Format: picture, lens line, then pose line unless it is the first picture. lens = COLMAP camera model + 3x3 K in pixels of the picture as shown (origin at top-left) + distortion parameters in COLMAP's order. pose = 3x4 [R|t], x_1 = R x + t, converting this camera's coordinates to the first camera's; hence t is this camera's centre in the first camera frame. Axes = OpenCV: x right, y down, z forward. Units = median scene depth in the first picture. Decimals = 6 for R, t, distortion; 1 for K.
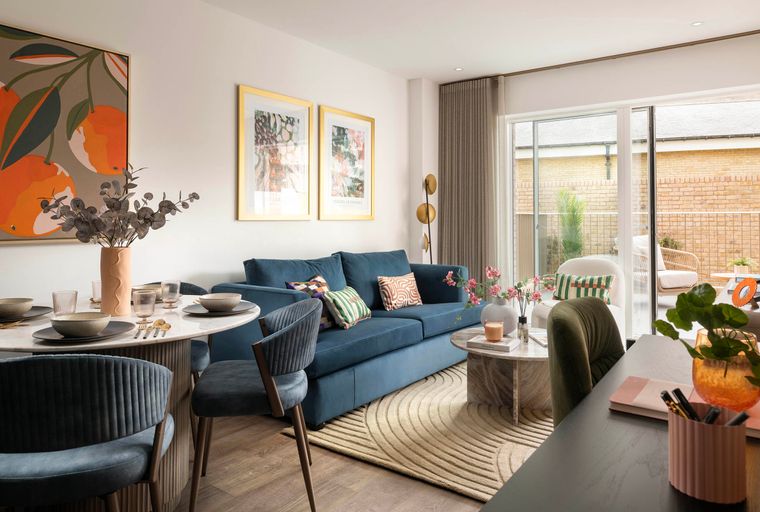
lens RADIAL K [[530.8, 0, 380.3], [0, 530.8, 252.5], [0, 0, 1]] dist [-0.004357, -0.001101]
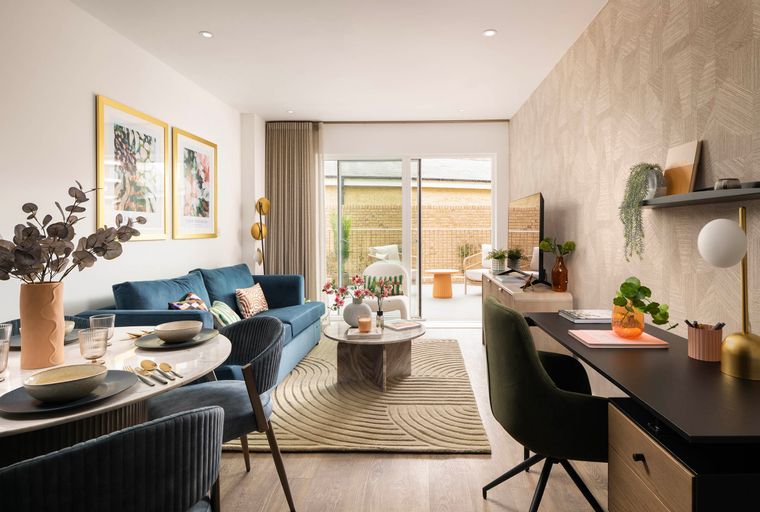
lens RADIAL K [[427.9, 0, 379.9], [0, 427.9, 260.3], [0, 0, 1]] dist [0.004253, 0.000189]
pose [[0.810766, -0.044982, 0.583639, -0.293259], [0.039307, 0.998976, 0.022389, -0.024447], [-0.584049, 0.004788, 0.811705, 0.102398]]
